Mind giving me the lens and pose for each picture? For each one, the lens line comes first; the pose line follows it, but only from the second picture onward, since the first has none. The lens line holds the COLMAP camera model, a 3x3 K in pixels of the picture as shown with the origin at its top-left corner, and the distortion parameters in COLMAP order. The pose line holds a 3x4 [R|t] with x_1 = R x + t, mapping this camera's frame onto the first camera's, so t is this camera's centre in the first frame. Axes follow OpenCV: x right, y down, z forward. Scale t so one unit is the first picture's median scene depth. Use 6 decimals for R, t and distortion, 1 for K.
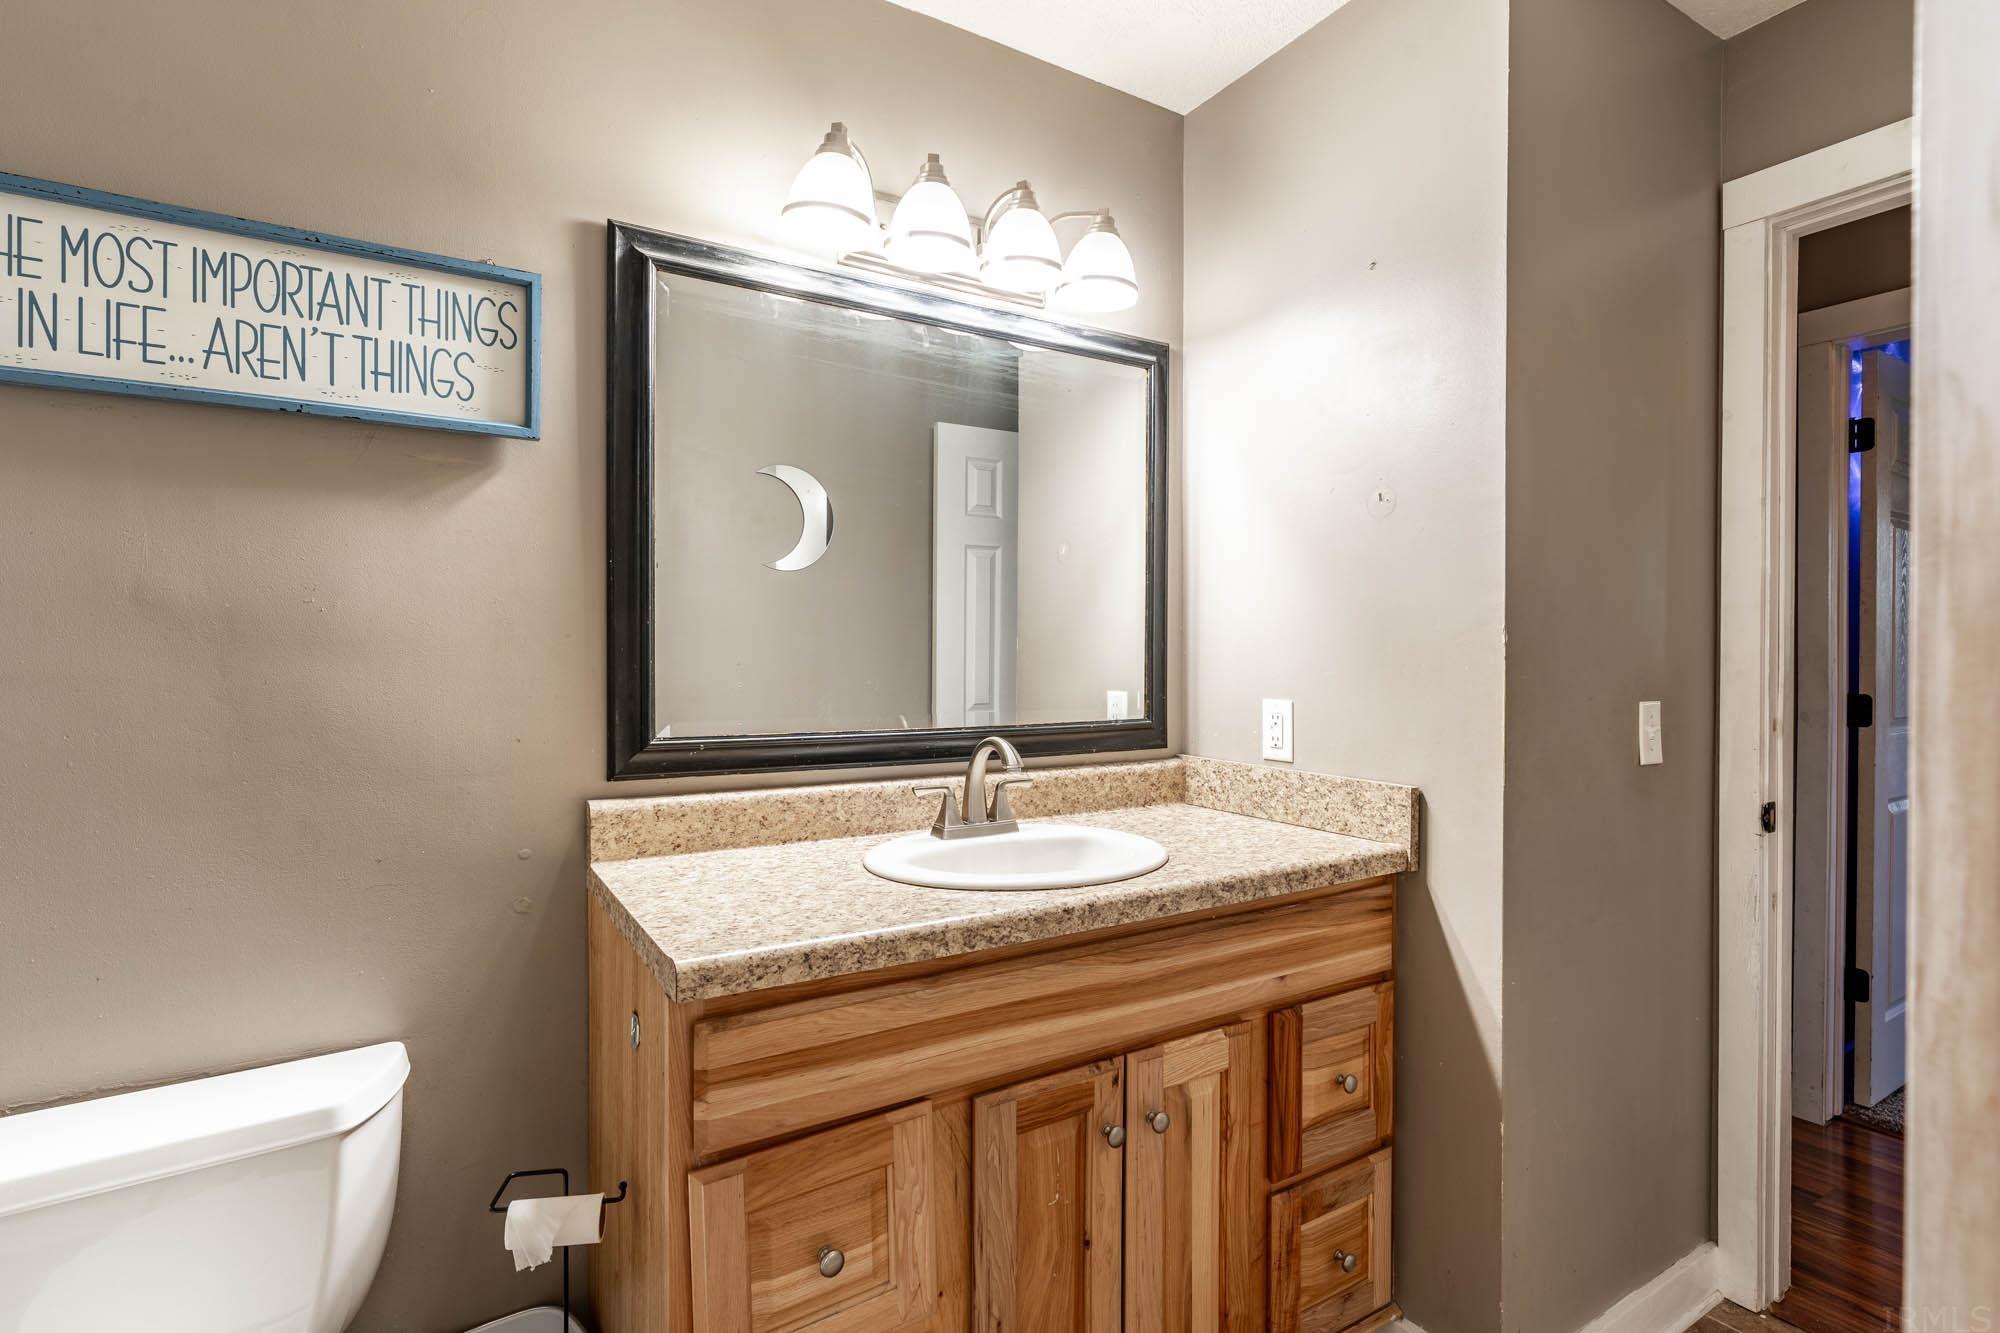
lens RADIAL K [[961.5, 0, 1013.9], [0, 961.5, 658.4], [0, 0, 1]] dist [-0.004280, -0.001823]
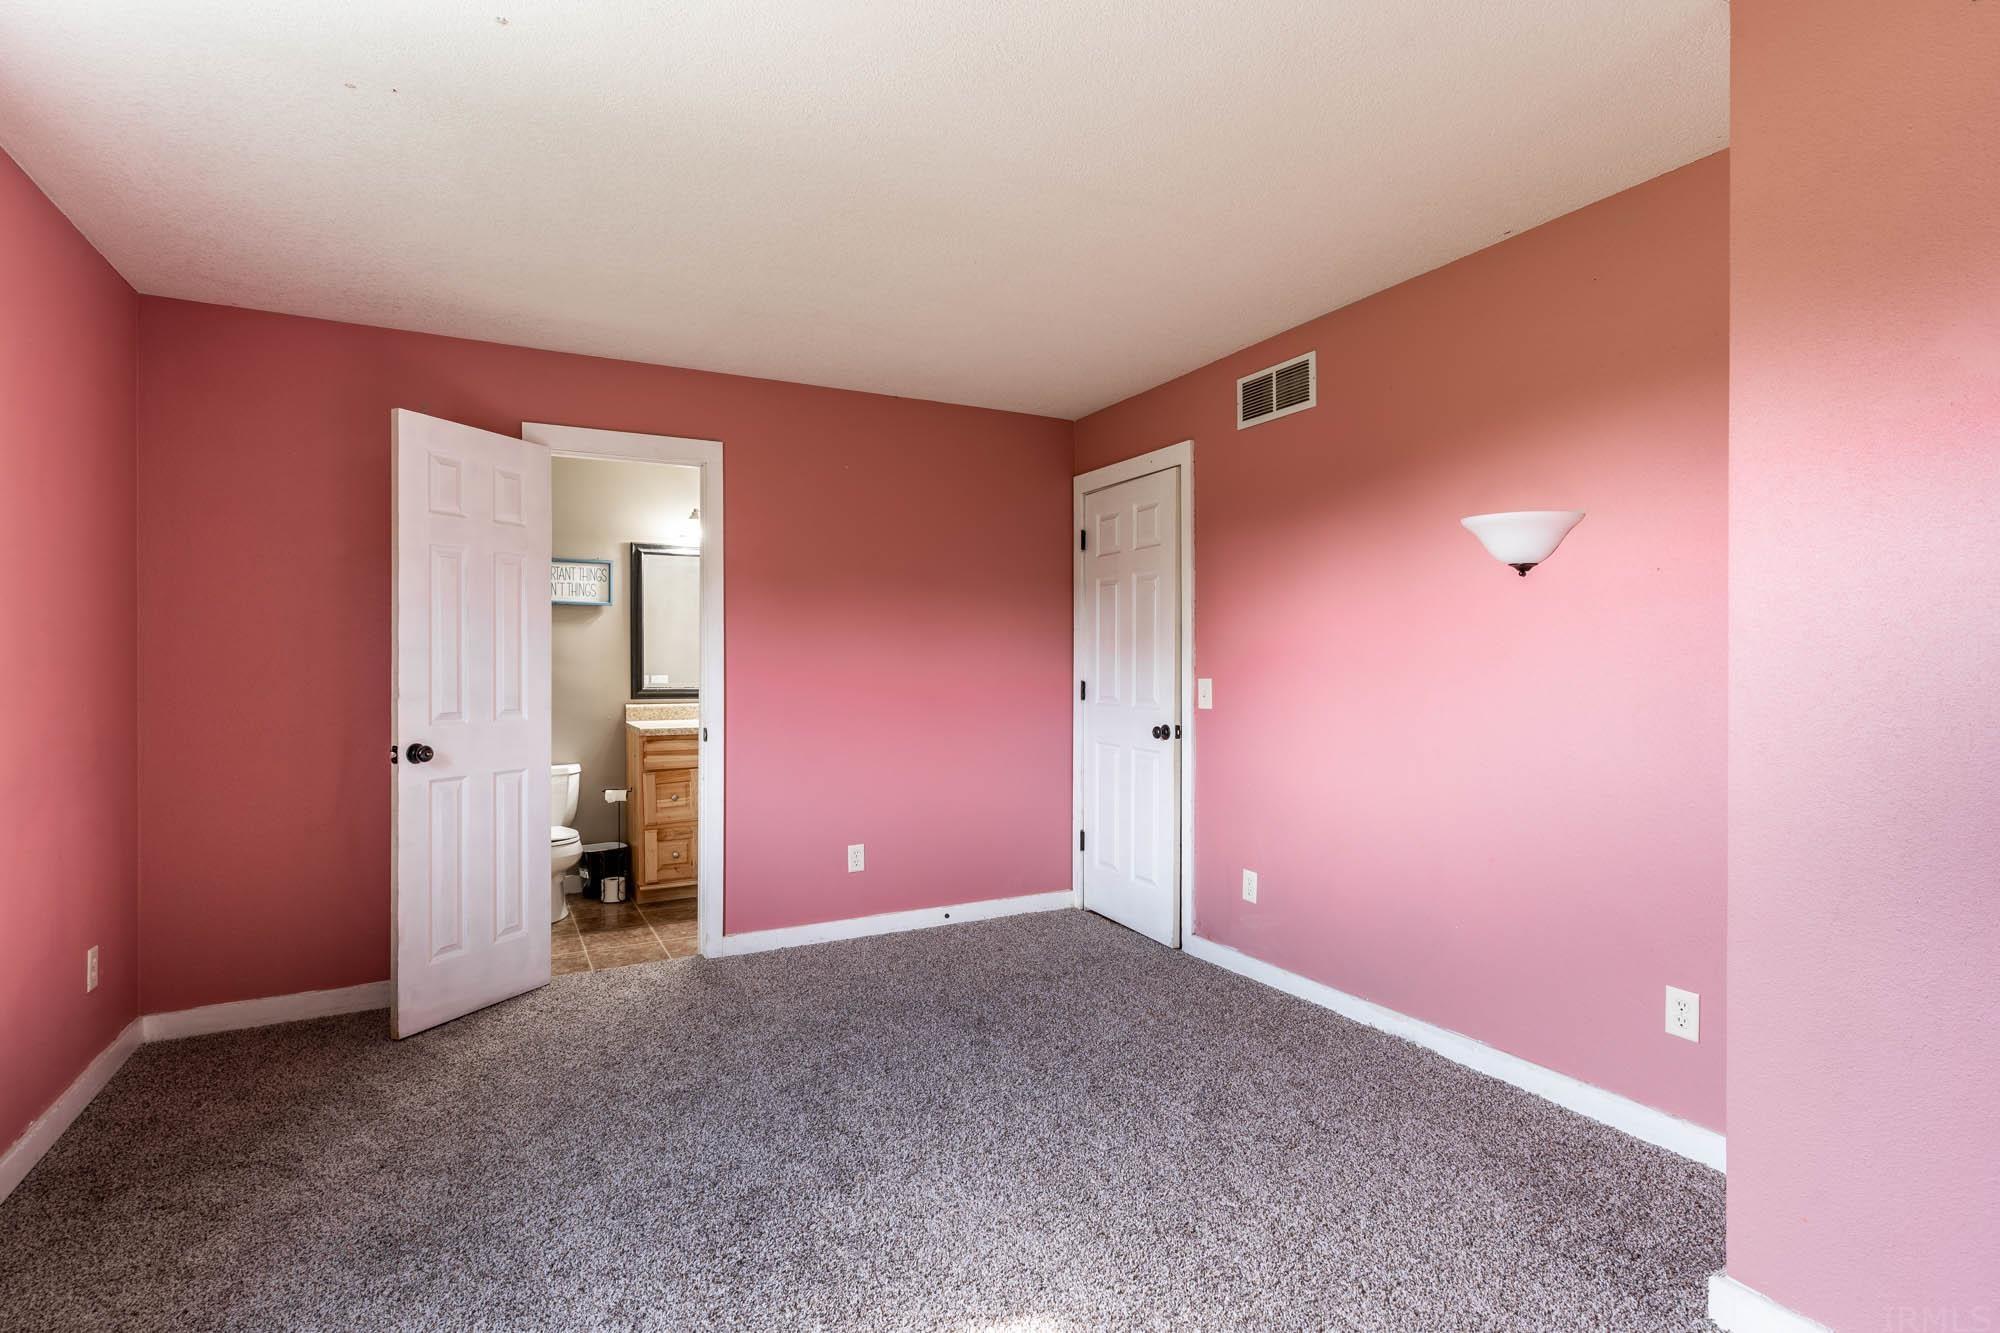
lens RADIAL K [[961.5, 0, 988.3], [0, 961.5, 671.0], [0, 0, 1]] dist [-0.004280, -0.001823]
pose [[0.996239, 0.000284, -0.086644, 1.331479], [-0.000025, 0.999996, 0.002993, 0.013874], [0.086645, -0.002979, 0.996235, -2.689864]]
